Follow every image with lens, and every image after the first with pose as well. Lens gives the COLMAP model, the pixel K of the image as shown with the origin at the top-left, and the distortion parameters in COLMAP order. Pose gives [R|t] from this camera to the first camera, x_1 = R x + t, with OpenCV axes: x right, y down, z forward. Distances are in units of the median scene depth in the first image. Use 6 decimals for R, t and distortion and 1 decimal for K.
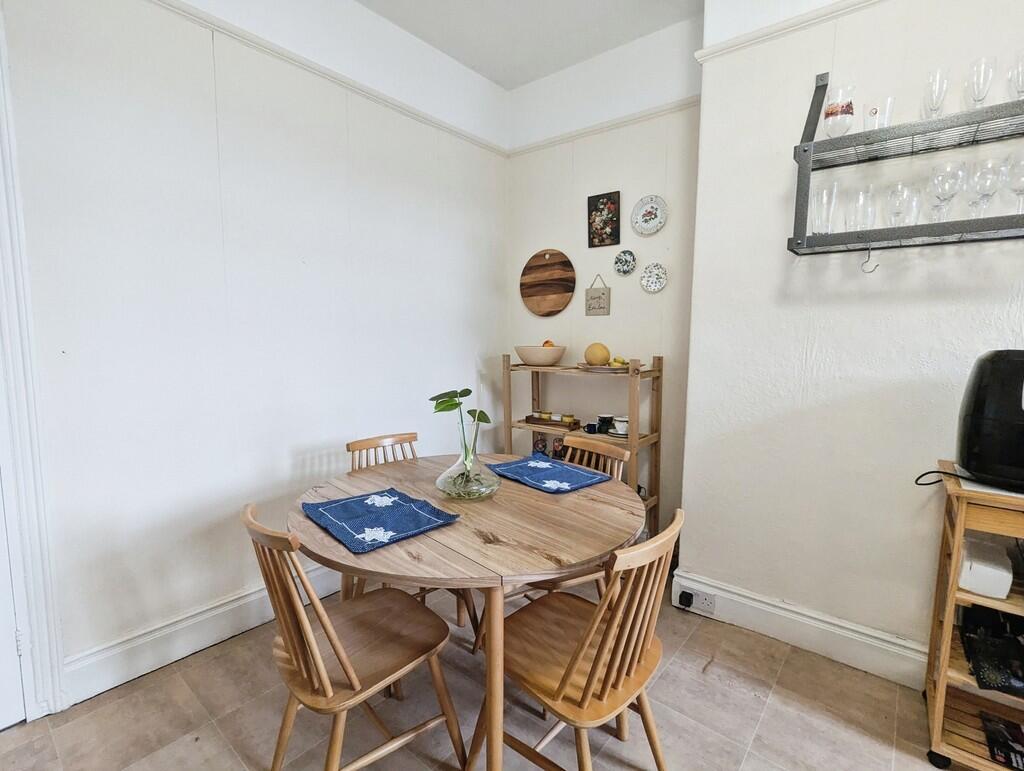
lens RADIAL K [[483.2, 0, 511.4], [0, 483.2, 391.4], [0, 0, 1]] dist [0.001338, 0.000266]
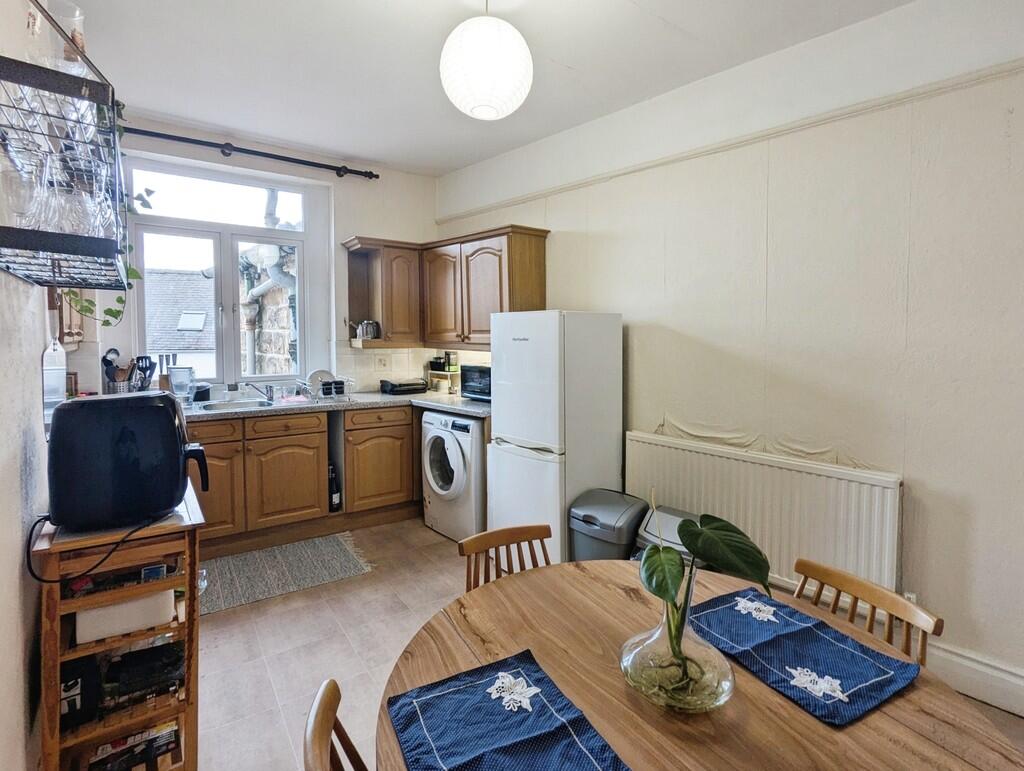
lens RADIAL K [[498.8, 0, 513.0], [0, 498.8, 338.0], [0, 0, 1]] dist [0.000004, 0.000103]
pose [[-0.963080, -0.013665, 0.268869, -0.032451], [0.018355, 0.993054, 0.116220, -0.159901], [-0.268590, 0.116864, -0.956139, 0.892164]]
